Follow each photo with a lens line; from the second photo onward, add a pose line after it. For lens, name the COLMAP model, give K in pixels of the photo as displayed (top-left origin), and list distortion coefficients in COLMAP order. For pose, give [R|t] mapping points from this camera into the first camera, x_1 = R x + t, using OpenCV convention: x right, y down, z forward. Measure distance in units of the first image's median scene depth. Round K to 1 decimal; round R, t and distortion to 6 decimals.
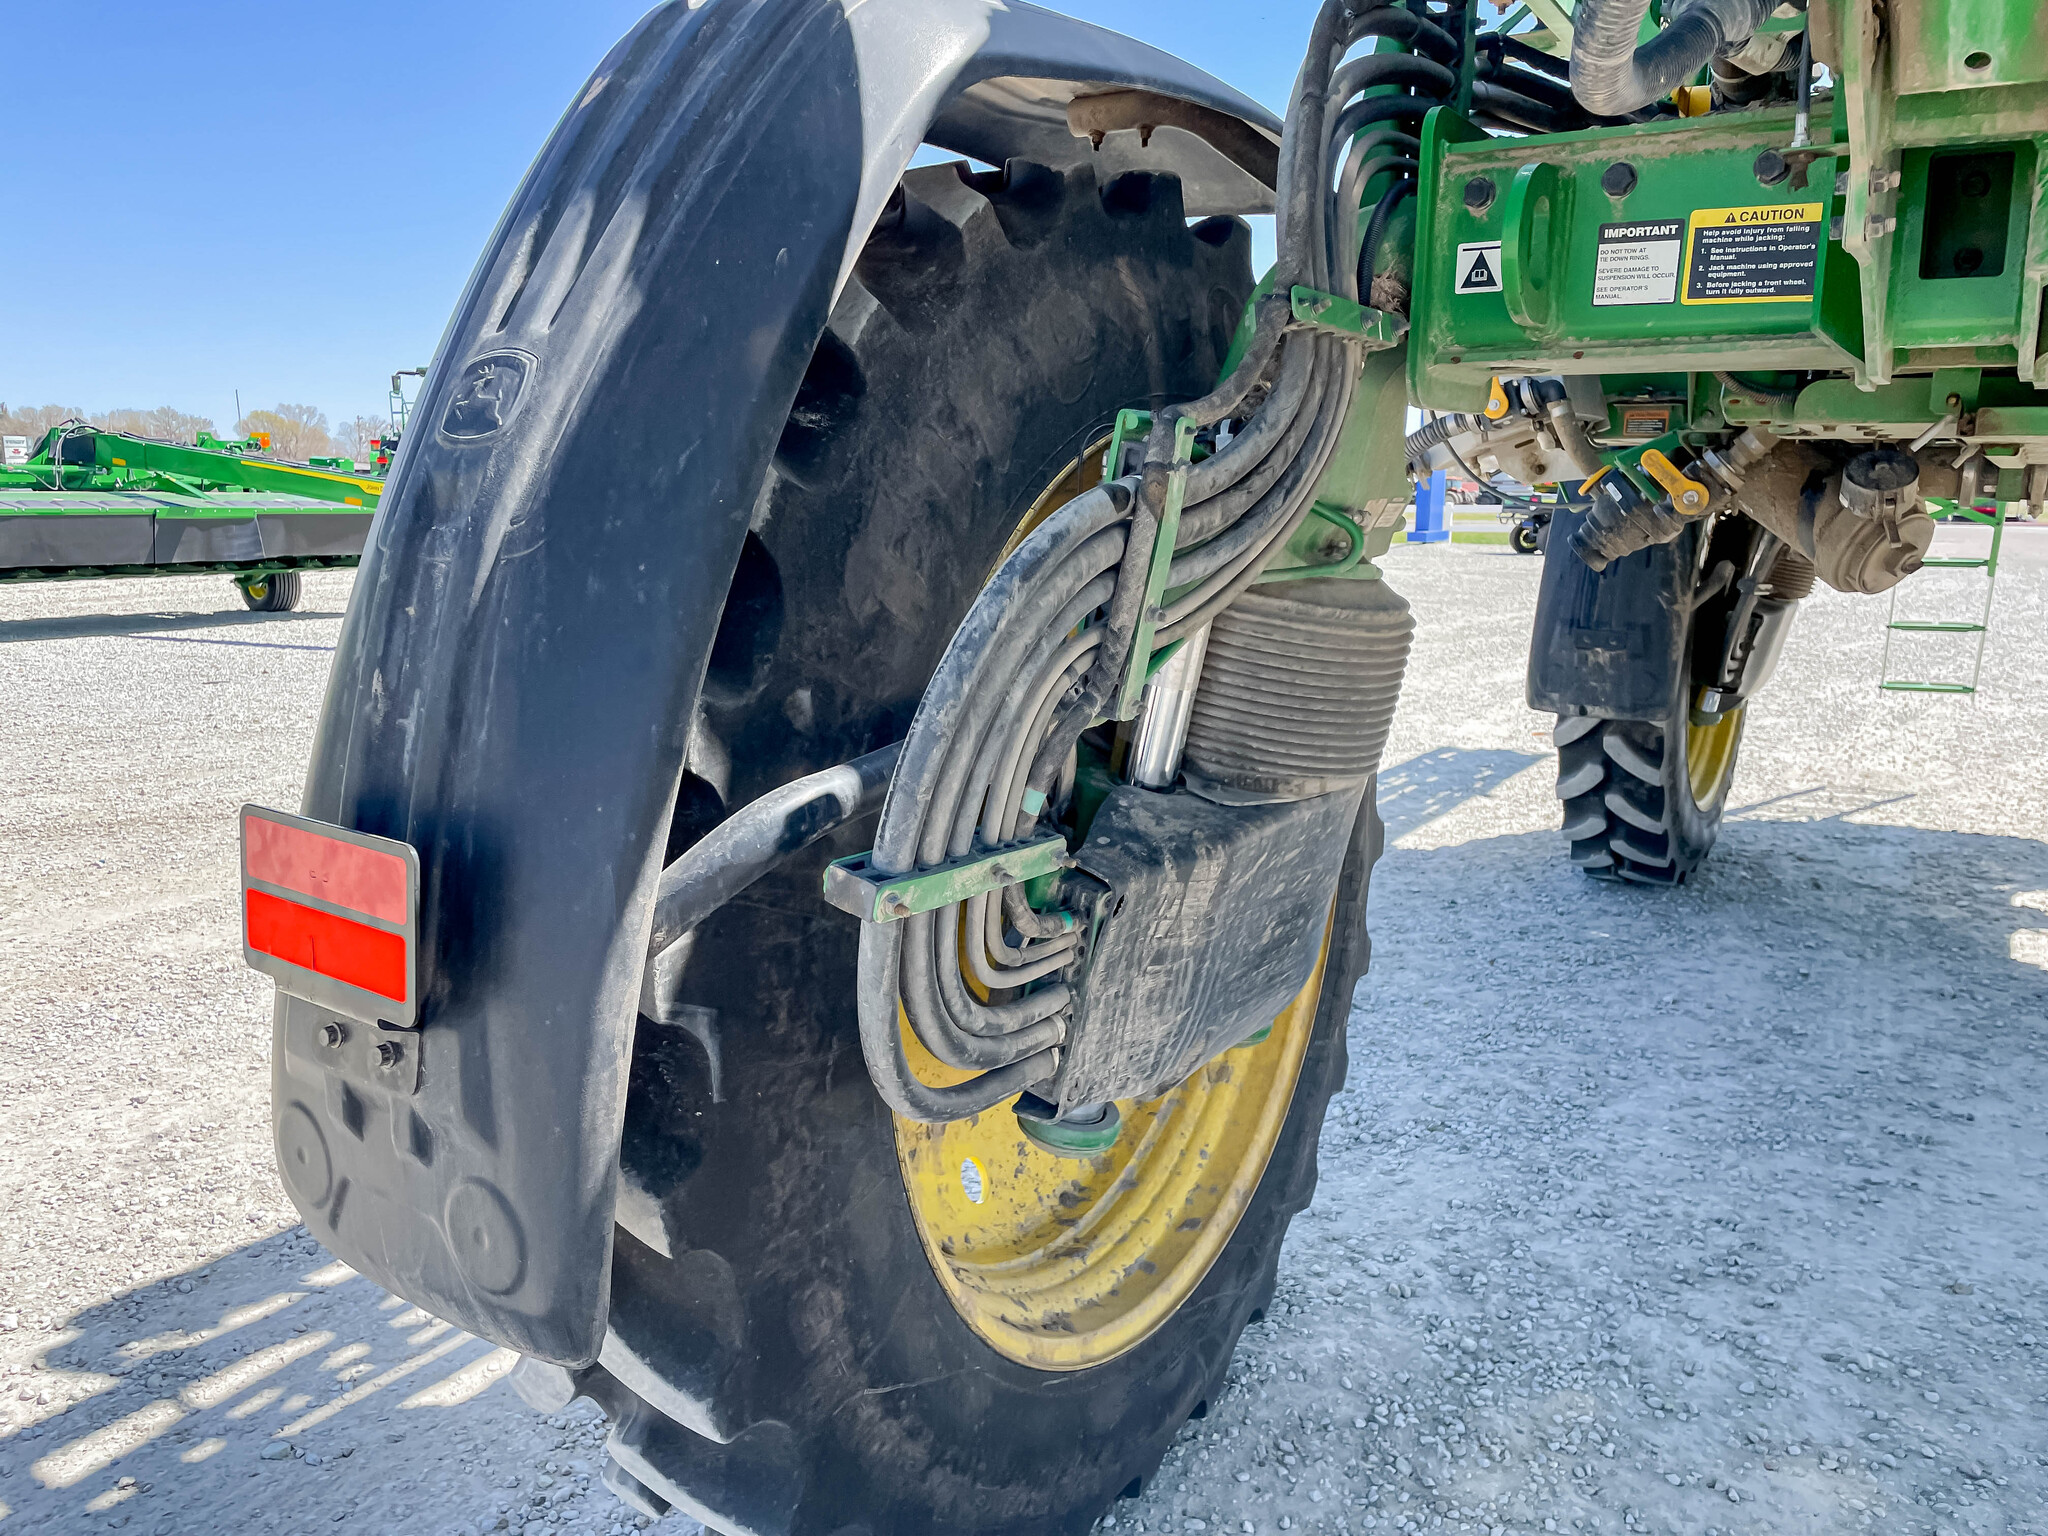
lens RADIAL K [[1536.4, 0, 1001.5], [0, 1536.4, 765.2], [0, 0, 1]] dist [0.083780, -0.110007]
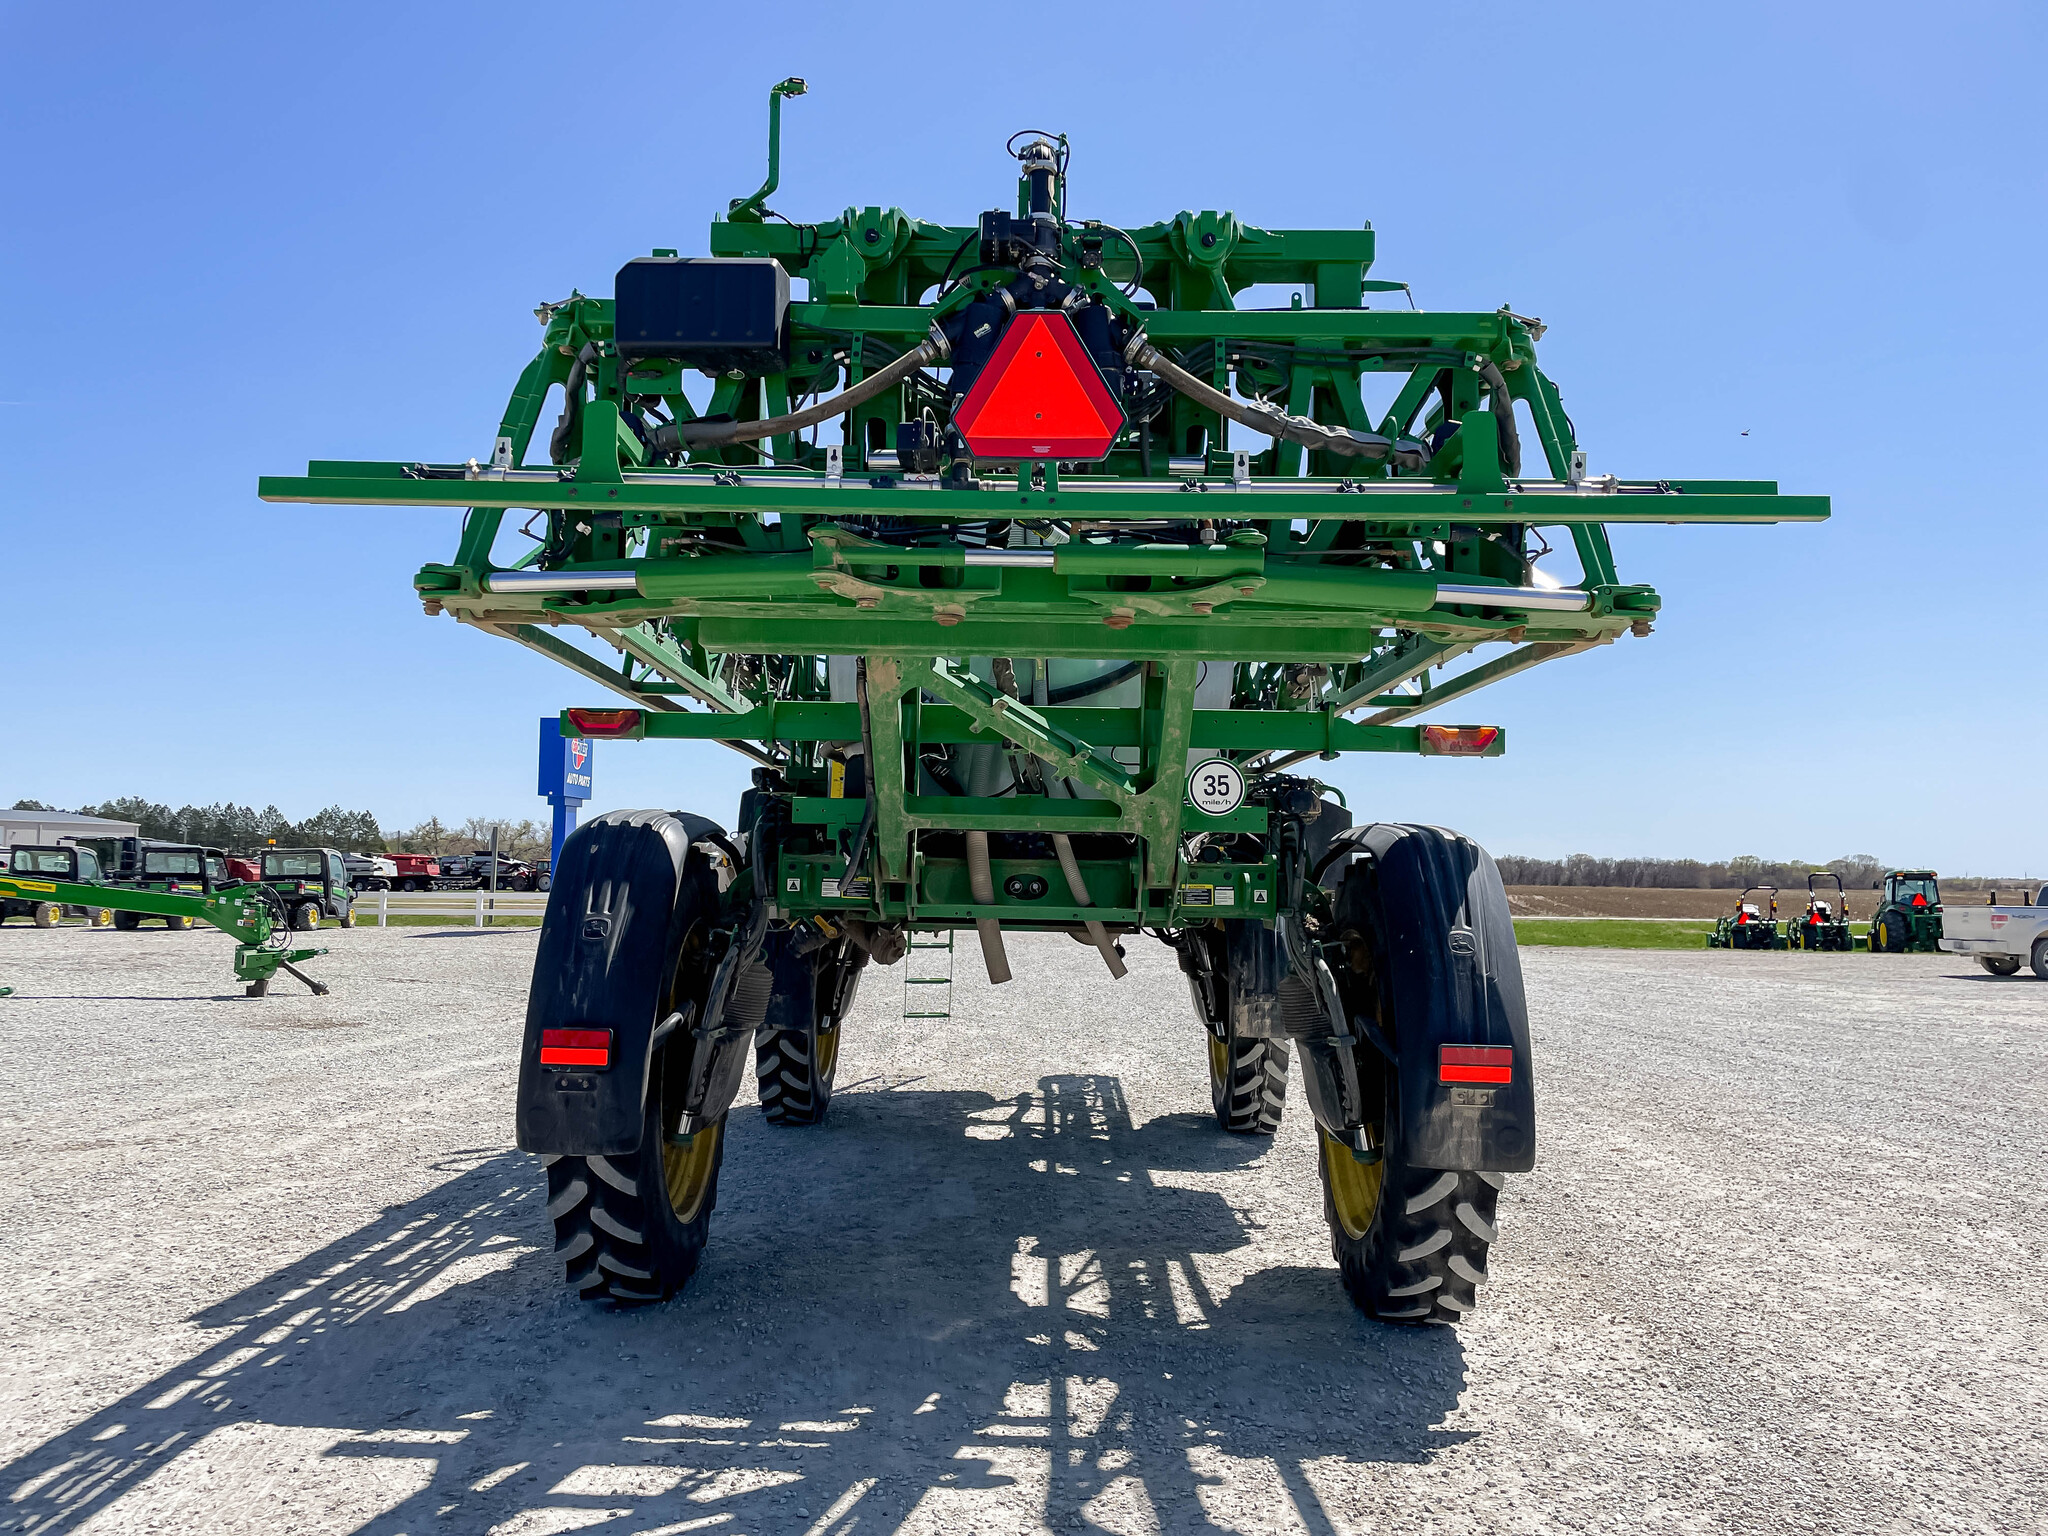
lens RADIAL K [[1536.4, 0, 1001.5], [0, 1536.4, 765.2], [0, 0, 1]] dist [0.083780, -0.110007]
pose [[0.842875, 0.045731, 0.536163, -0.446891], [0.084129, 0.972931, -0.215240, 0.088278], [-0.531492, 0.226527, 0.816211, -0.836178]]
